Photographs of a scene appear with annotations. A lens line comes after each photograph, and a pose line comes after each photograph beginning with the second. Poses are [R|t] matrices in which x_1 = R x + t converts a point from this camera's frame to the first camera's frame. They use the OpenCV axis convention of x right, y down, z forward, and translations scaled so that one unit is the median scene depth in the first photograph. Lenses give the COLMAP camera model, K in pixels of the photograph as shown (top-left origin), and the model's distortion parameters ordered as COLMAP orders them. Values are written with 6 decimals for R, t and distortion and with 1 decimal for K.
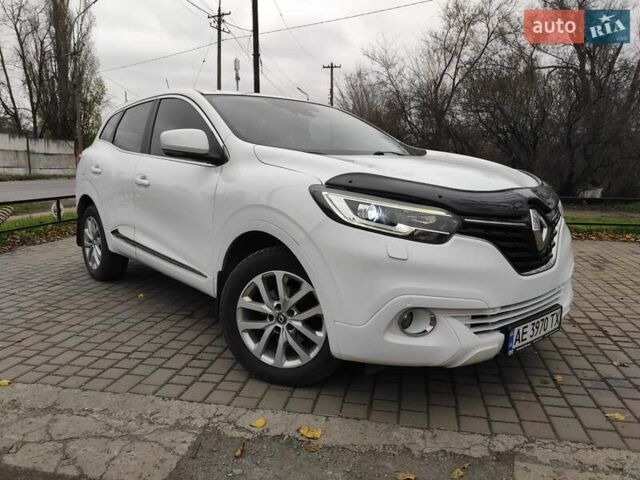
lens RADIAL K [[475.7, 0, 322.8], [0, 475.7, 239.7], [0, 0, 1]] dist [0.067951, -0.087172]
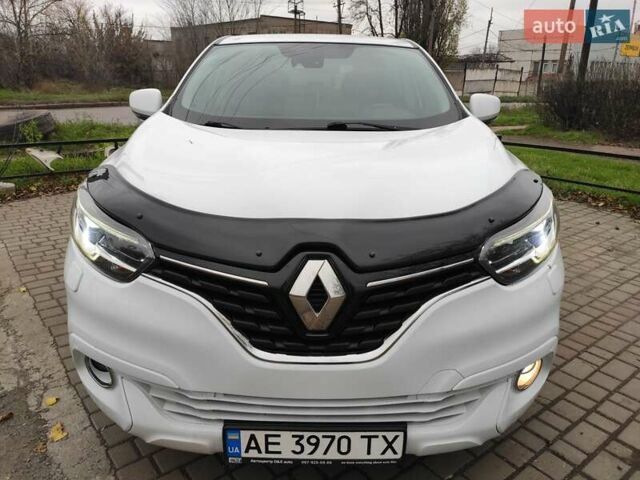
lens RADIAL K [[479.7, 0, 323.5], [0, 479.7, 241.4], [0, 0, 1]] dist [0.053842, -0.083307]
pose [[0.754732, 0.215240, -0.619719, 0.730317], [-0.115266, 0.973457, 0.197723, -0.184071], [0.645828, -0.077796, 0.759509, 0.514123]]
